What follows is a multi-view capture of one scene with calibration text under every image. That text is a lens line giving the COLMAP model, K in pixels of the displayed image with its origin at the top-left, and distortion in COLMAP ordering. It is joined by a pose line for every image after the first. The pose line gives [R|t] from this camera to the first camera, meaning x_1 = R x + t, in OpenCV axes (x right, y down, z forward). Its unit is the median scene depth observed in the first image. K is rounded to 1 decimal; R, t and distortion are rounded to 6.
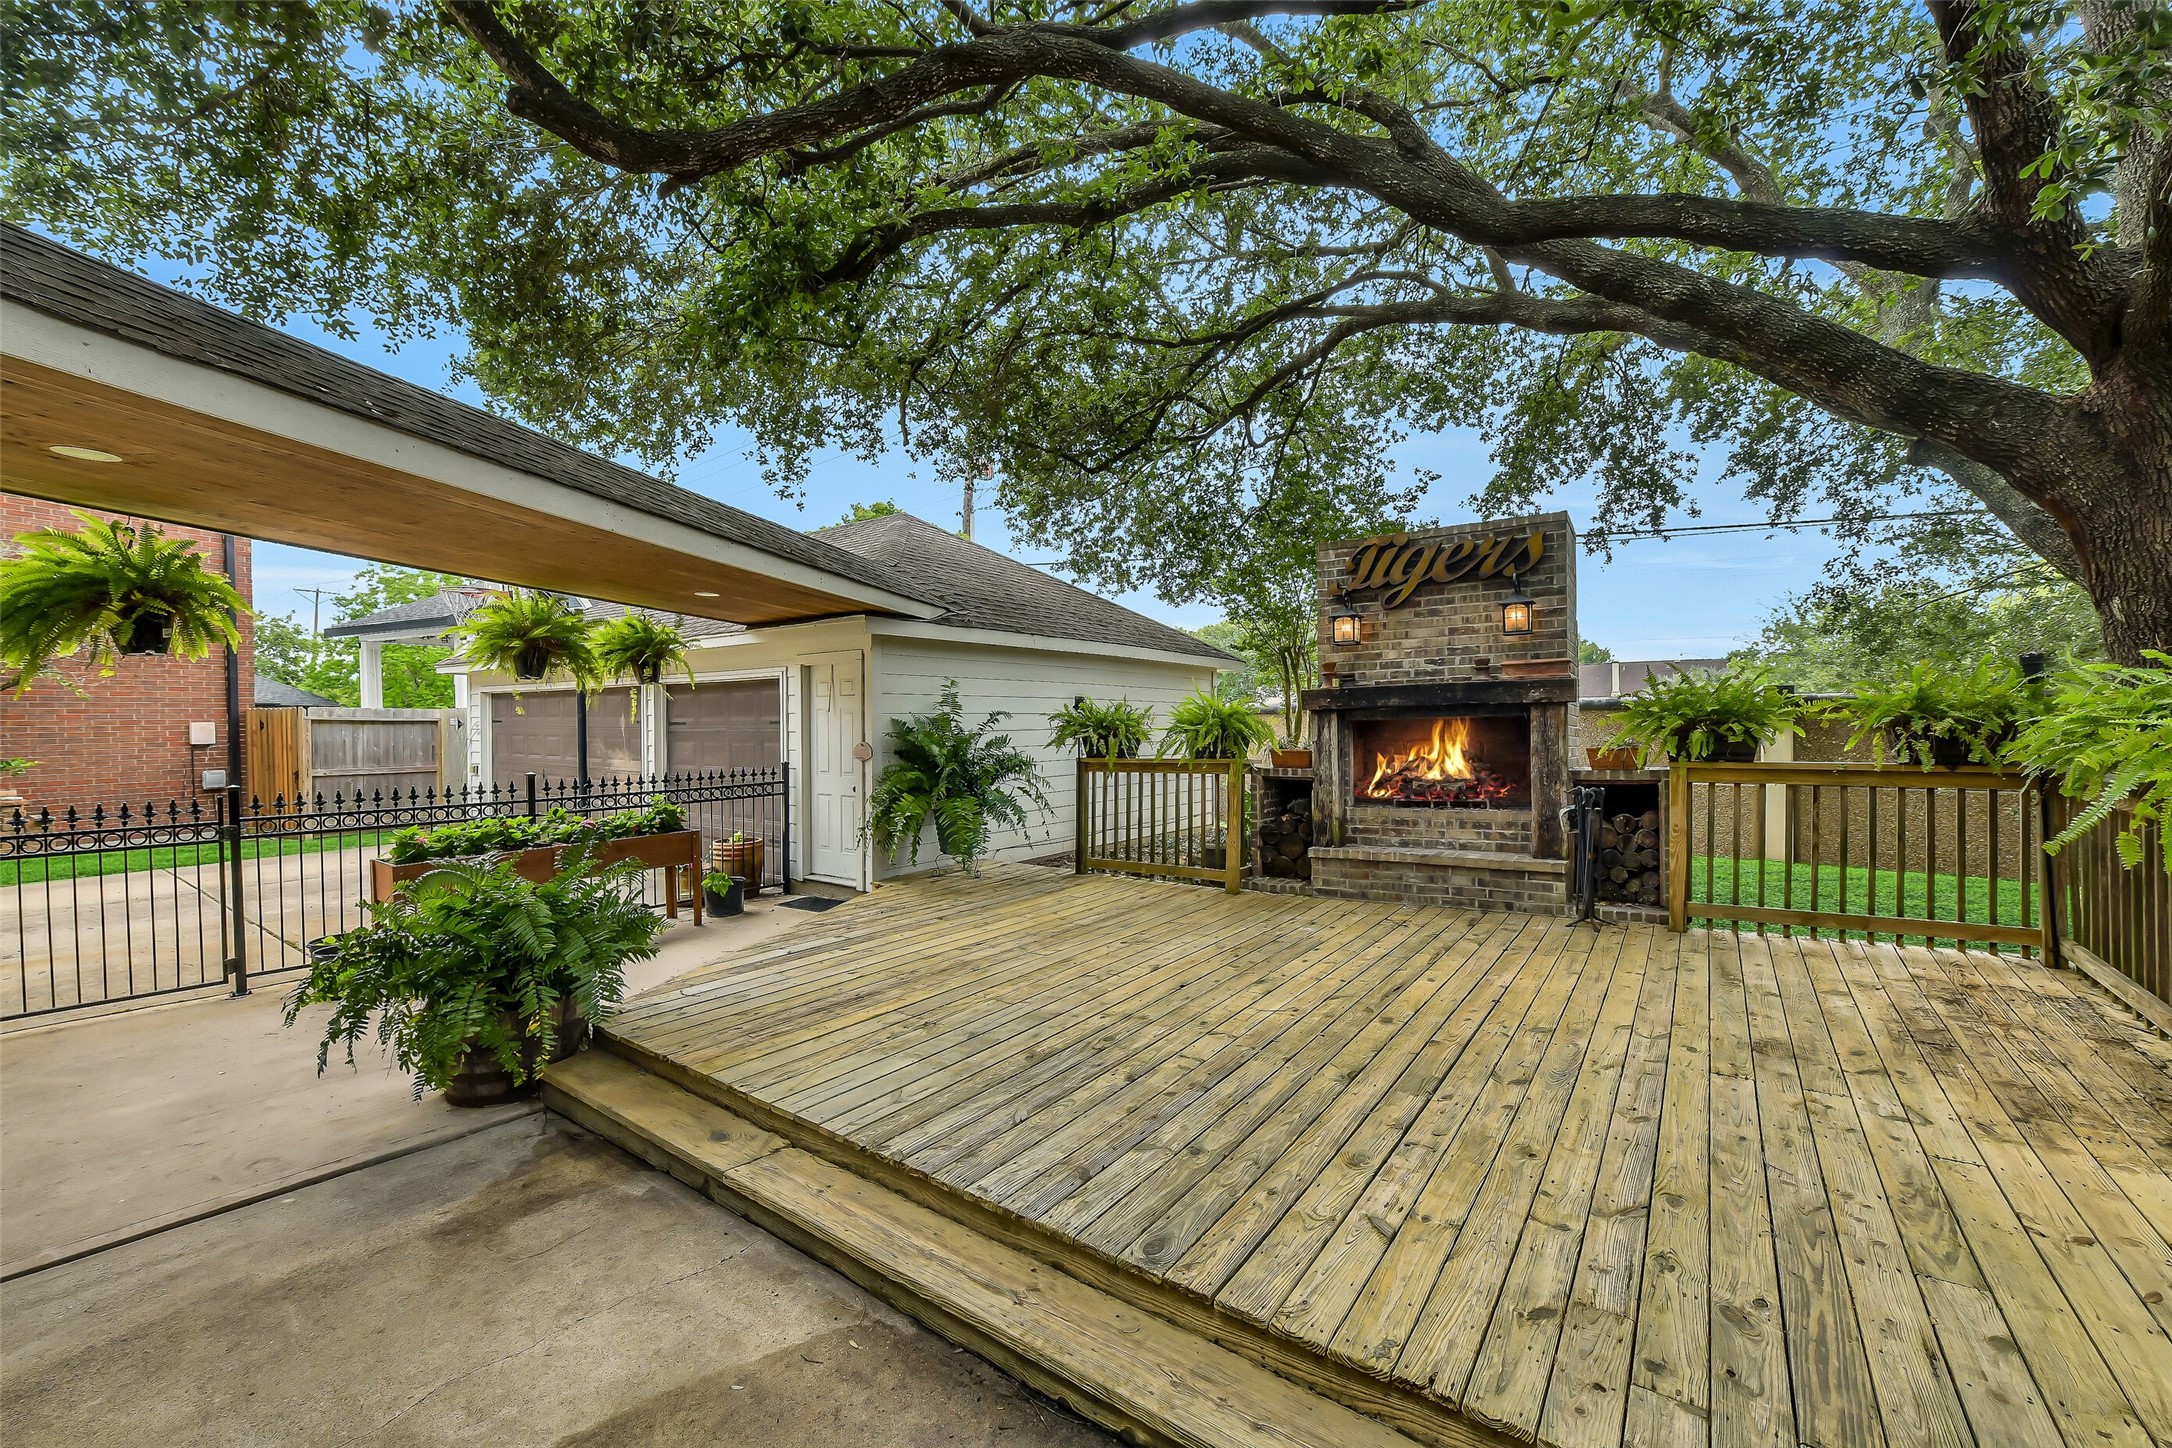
lens RADIAL K [[854.3, 0, 1080.9], [0, 854.3, 738.4], [0, 0, 1]] dist [0.000056, 0.000003]
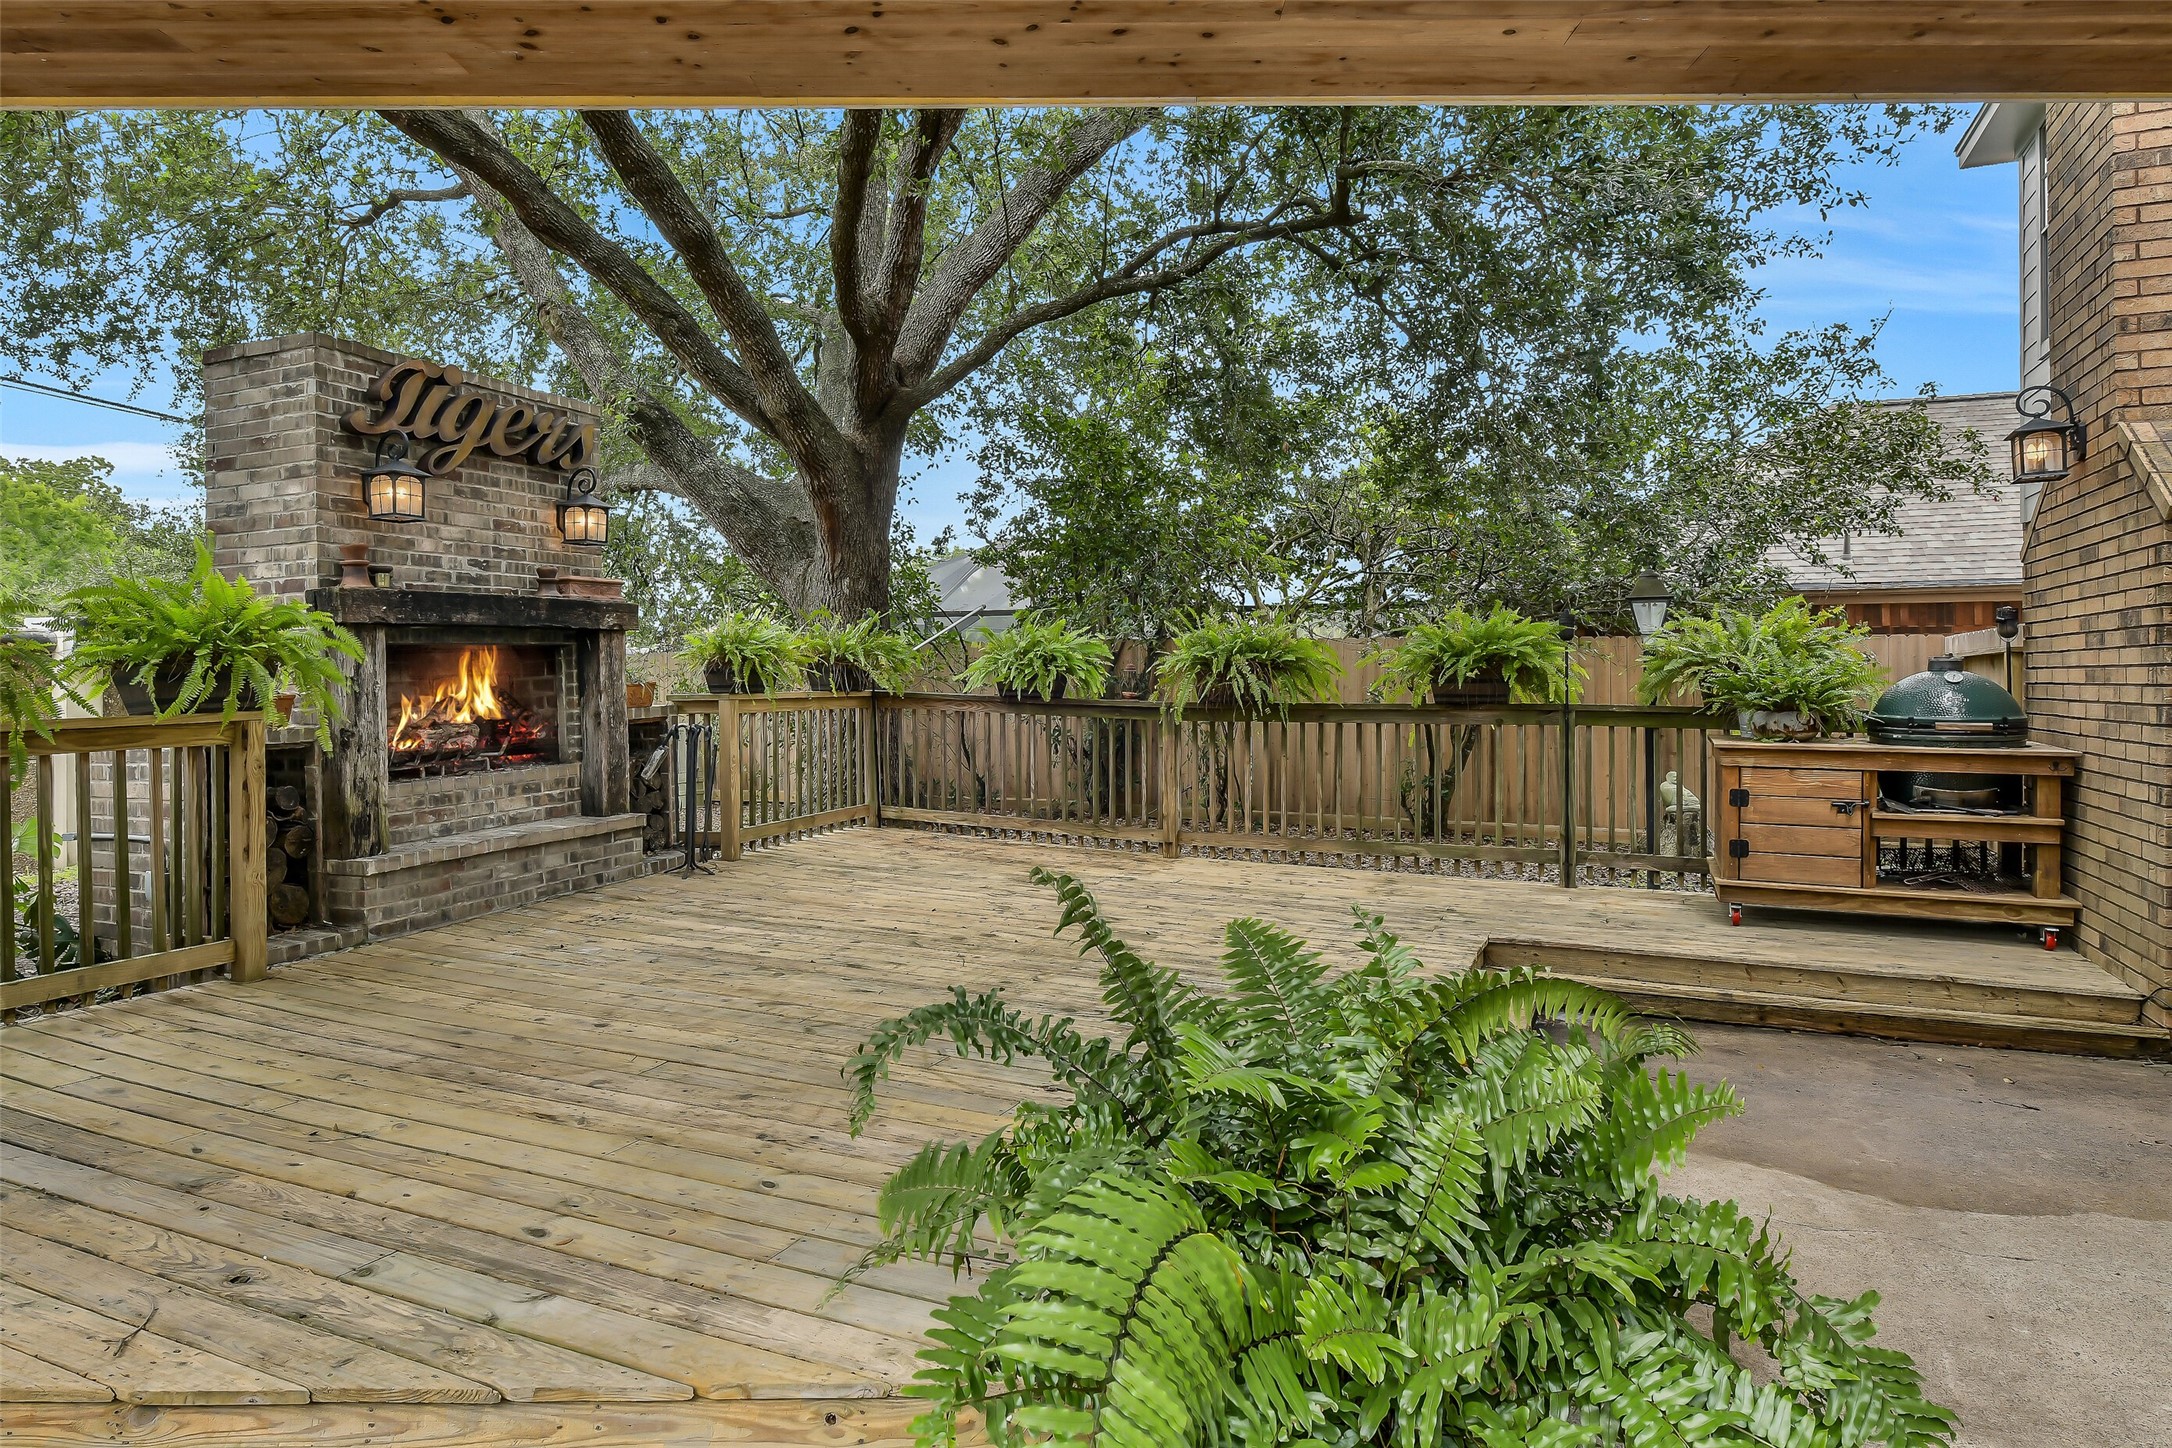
lens RADIAL K [[1254.1, 0, 1075.1], [0, 1254.1, 675.2], [0, 0, 1]] dist [-0.002035, -0.000210]
pose [[-0.205637, 0.011471, 0.978561, -0.701582], [0.018529, 0.999798, -0.007826, 0.019374], [-0.978453, 0.016523, -0.205808, 0.740395]]
